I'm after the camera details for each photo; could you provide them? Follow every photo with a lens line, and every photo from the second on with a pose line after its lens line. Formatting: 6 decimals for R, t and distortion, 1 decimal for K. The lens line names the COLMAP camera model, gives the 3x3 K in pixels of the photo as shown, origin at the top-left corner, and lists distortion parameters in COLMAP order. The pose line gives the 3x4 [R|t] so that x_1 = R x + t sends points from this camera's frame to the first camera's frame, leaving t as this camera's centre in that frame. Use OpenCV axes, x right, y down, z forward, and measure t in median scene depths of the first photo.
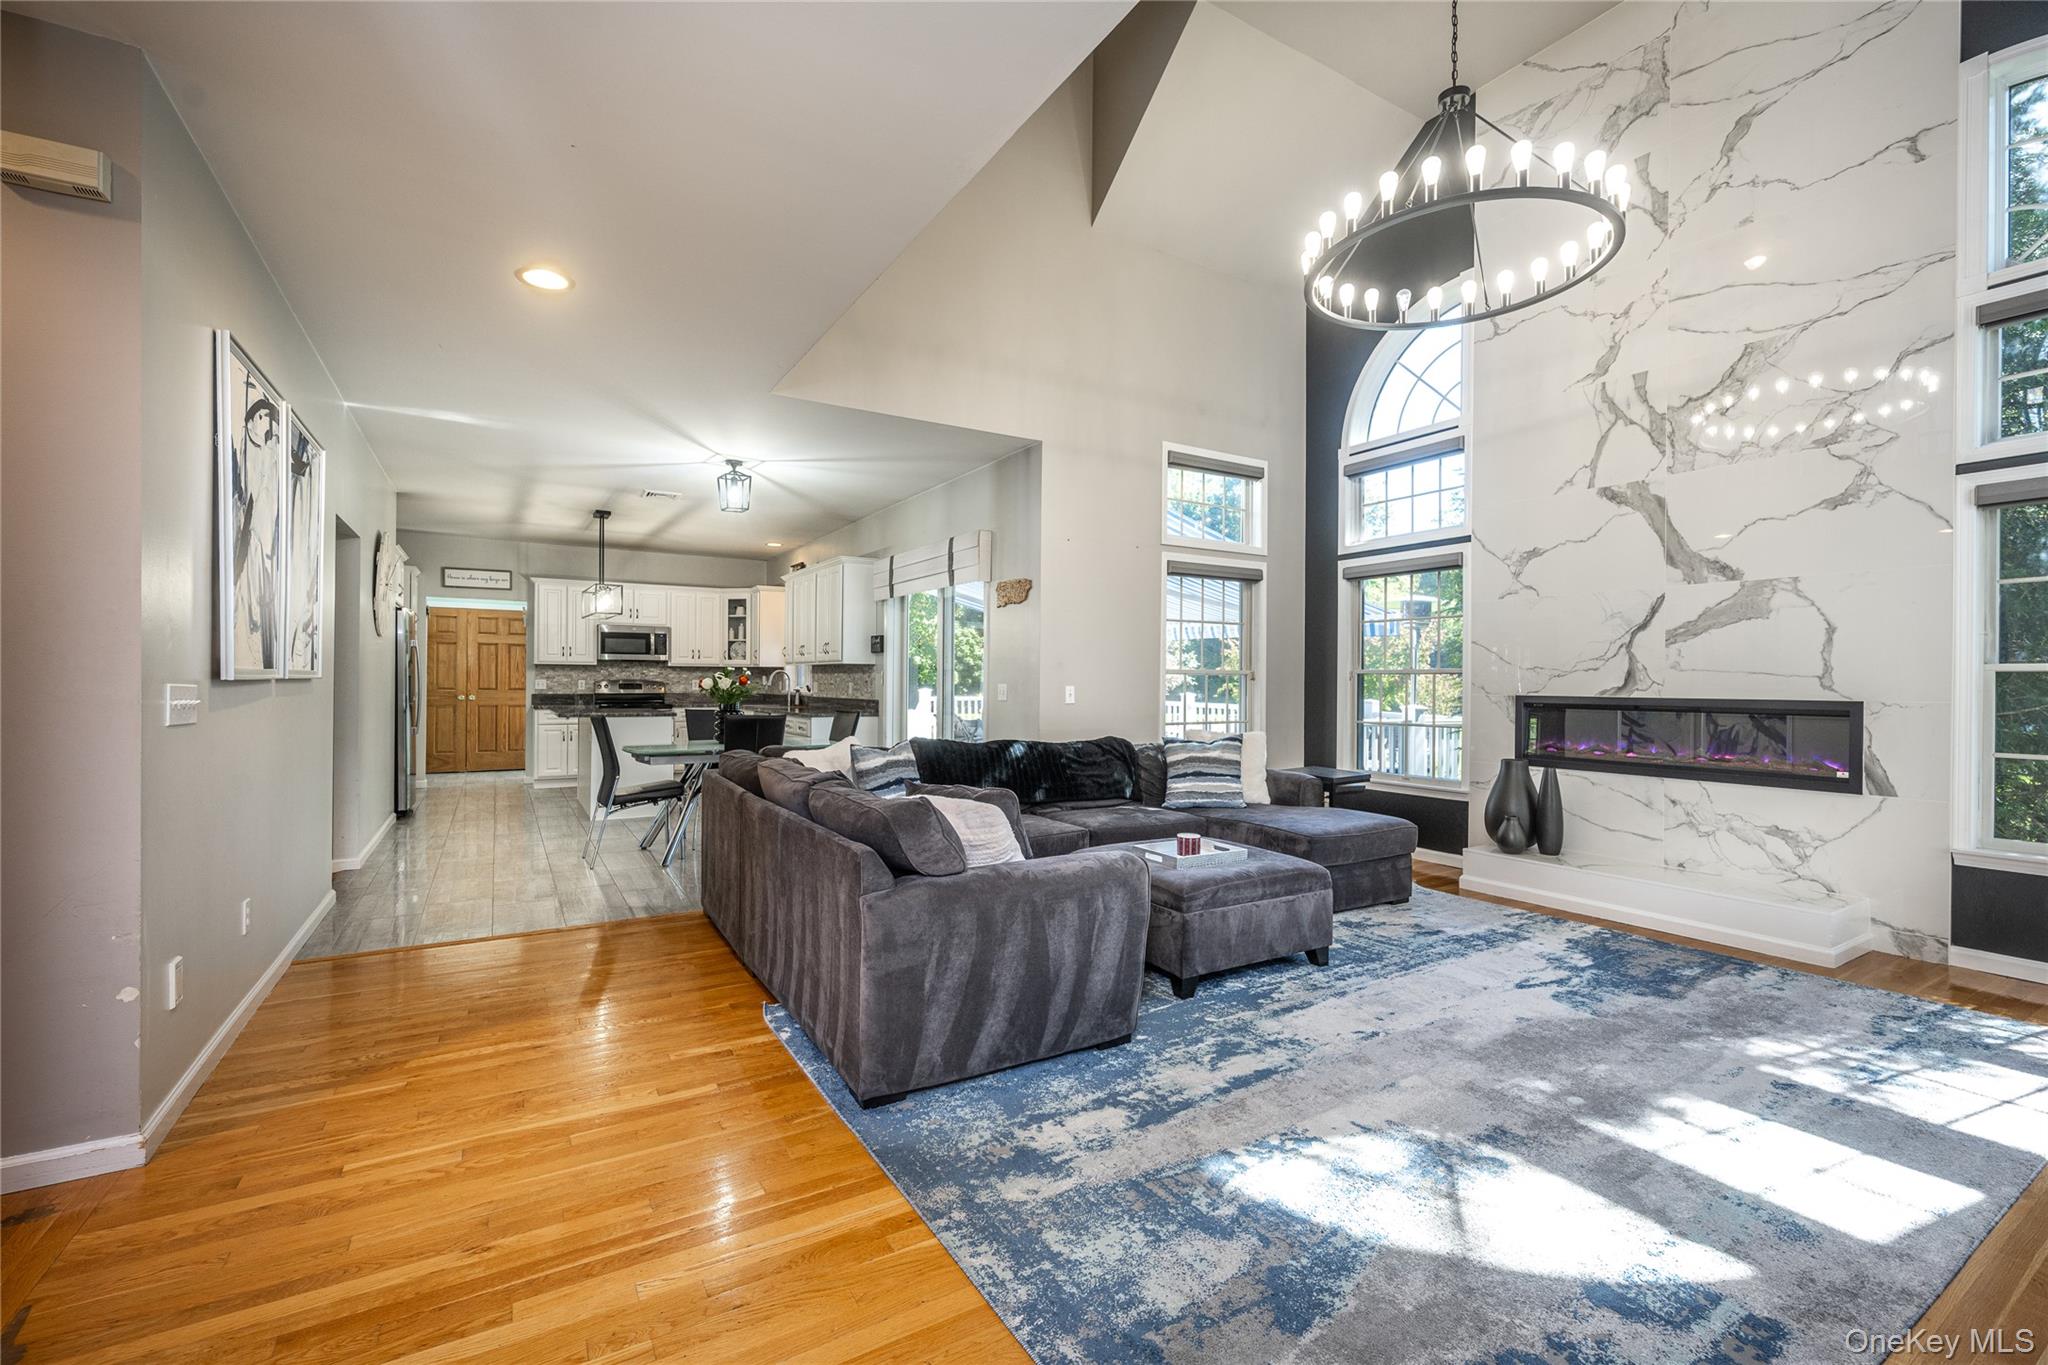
lens RADIAL K [[858.7, 0, 1028.3], [0, 858.7, 682.4], [0, 0, 1]] dist [0.000773, 0.000249]
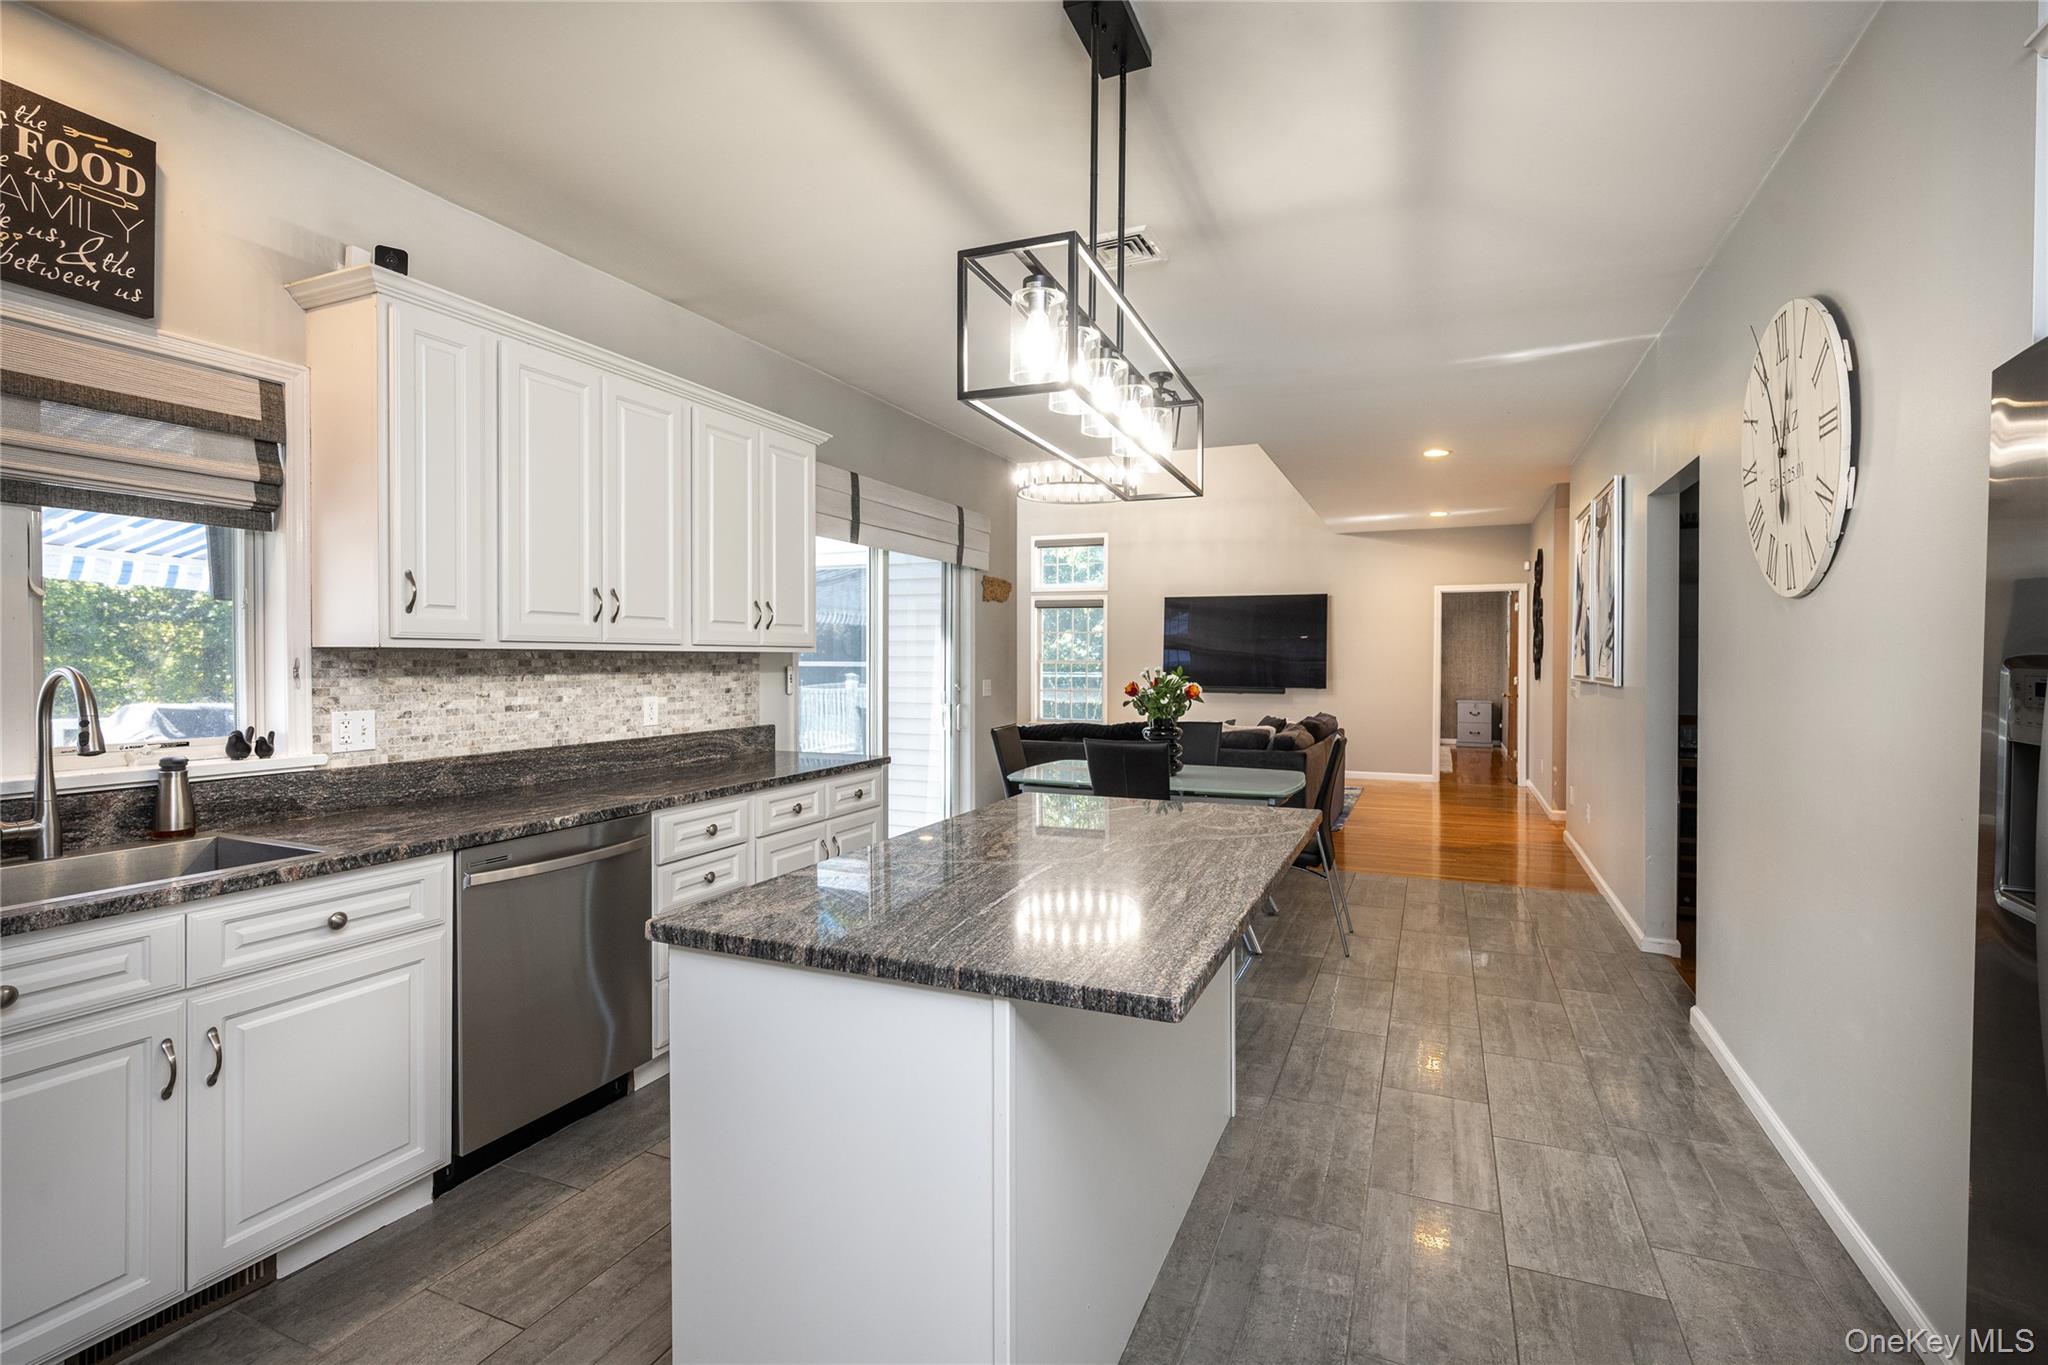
lens RADIAL K [[962.2, 0, 1028.2], [0, 962.2, 671.8], [0, 0, 1]] dist [-0.000045, 0.000833]
pose [[-0.576742, -0.019711, 0.816689, -1.410582], [-0.005214, 0.999777, 0.020448, -0.044894], [-0.816910, 0.007535, -0.576716, 2.349692]]
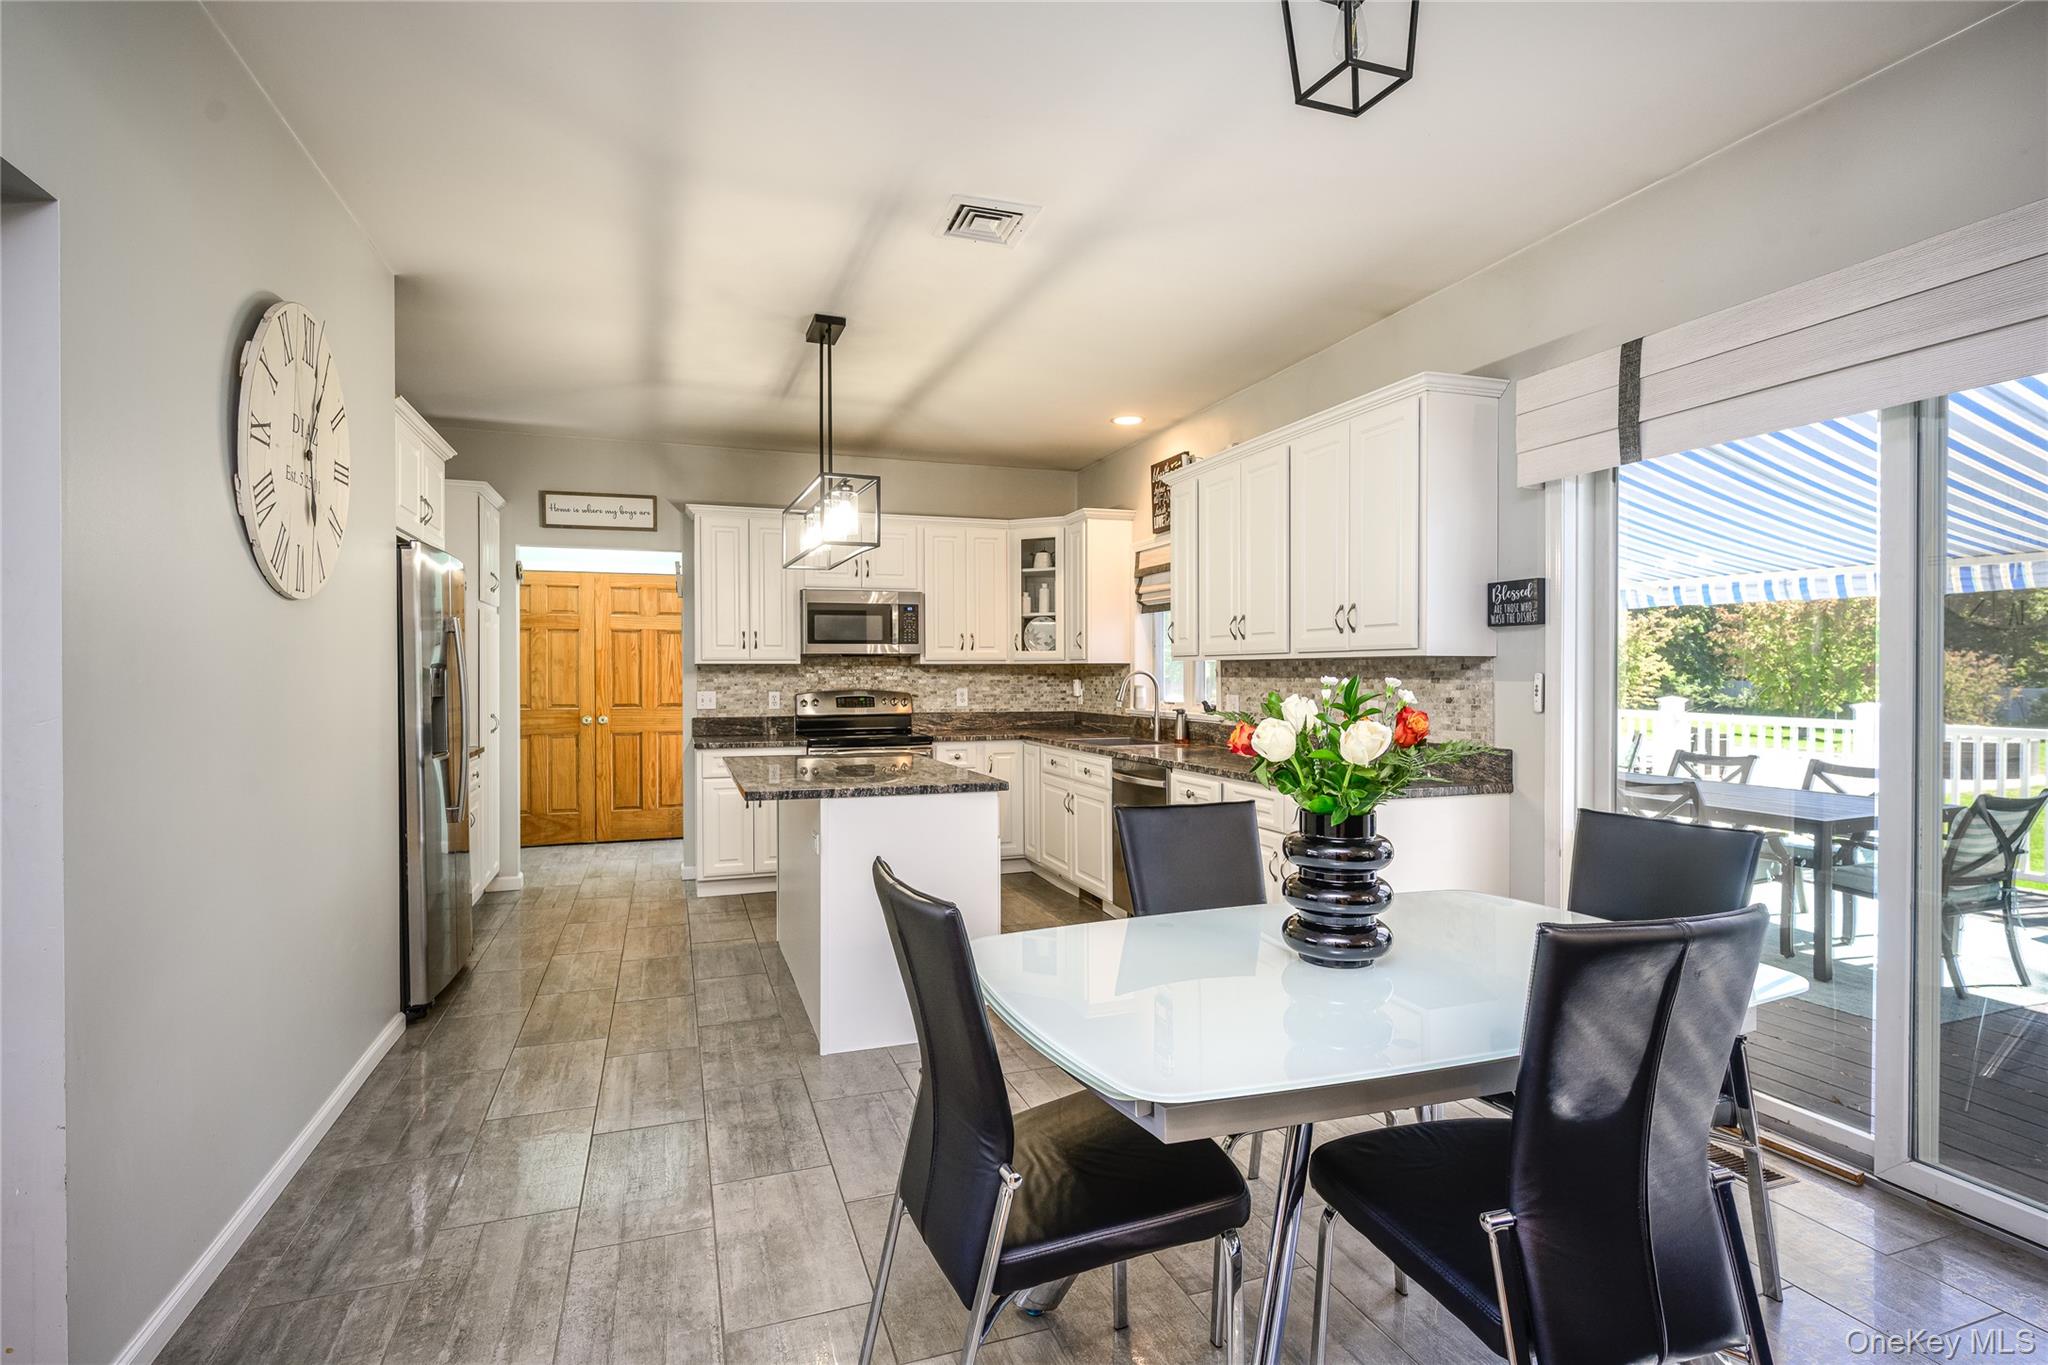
lens RADIAL K [[988.7, 0, 1034.4], [0, 988.7, 679.3], [0, 0, 1]] dist [0.000368, 0.000196]
pose [[0.979965, -0.008726, -0.198978, -0.577128], [0.009732, 0.999944, 0.004076, -0.029232], [0.198931, -0.005931, 0.979995, 1.030519]]
